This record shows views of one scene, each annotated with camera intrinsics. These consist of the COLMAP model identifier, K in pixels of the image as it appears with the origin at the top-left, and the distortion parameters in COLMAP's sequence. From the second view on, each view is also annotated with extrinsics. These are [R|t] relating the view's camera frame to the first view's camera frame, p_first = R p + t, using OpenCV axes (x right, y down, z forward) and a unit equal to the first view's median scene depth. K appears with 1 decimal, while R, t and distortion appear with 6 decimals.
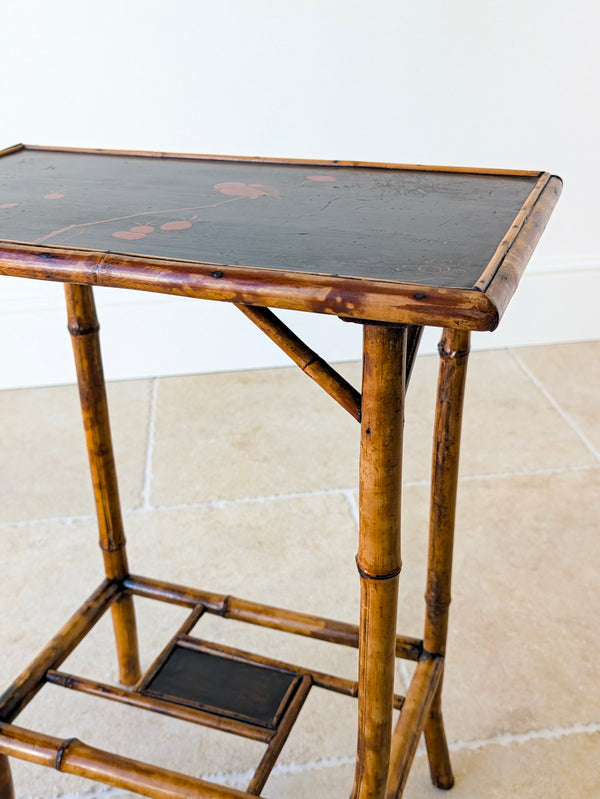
lens RADIAL K [[828.1, 0, 323.1], [0, 828.1, 394.5], [0, 0, 1]] dist [0.079844, -0.292056]
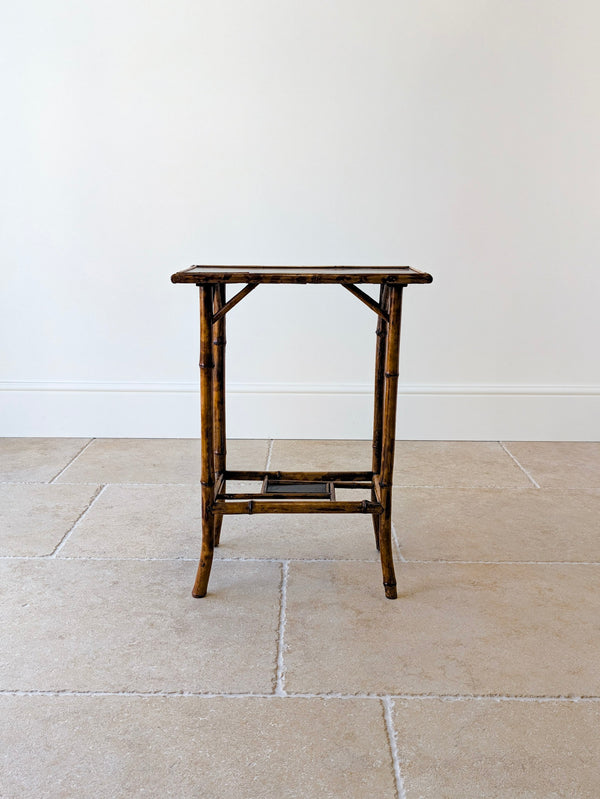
lens RADIAL K [[802.6, 0, 316.2], [0, 802.6, 399.3], [0, 0, 1]] dist [0.014328, -0.001261]
pose [[0.990579, 0.056825, -0.124593, 0.121989], [-0.086969, 0.963852, -0.251845, 0.482091], [0.105779, 0.260308, 0.959714, -0.847671]]
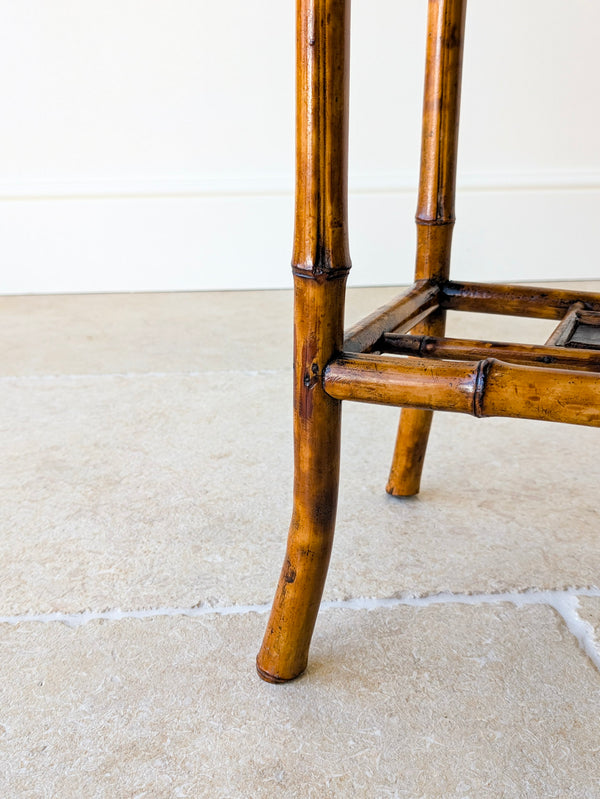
lens RADIAL K [[837.6, 0, 300.0], [0, 837.6, 399.5], [0, 0, 1]] dist [0.018209, -0.027889]
pose [[0.997389, 0.032206, -0.064636, -0.260679], [-0.040824, 0.989760, -0.136779, 0.347340], [0.059569, 0.139061, 0.988491, 0.288069]]
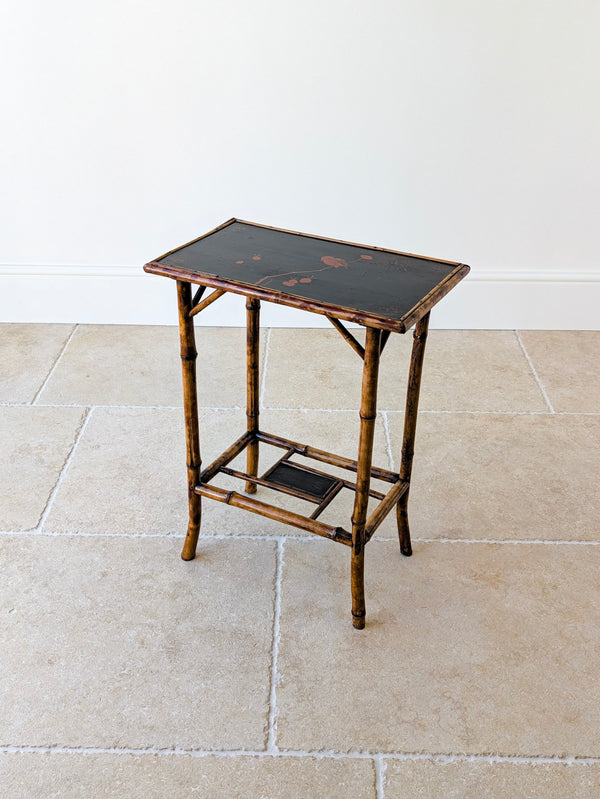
lens RADIAL K [[816.4, 0, 310.8], [0, 816.4, 397.2], [0, 0, 1]] dist [0.025905, -0.019029]
pose [[0.988237, 0.105995, -0.110236, 0.079197], [-0.098973, 0.992809, 0.067340, -0.004015], [0.116581, -0.055638, 0.991622, -0.758635]]
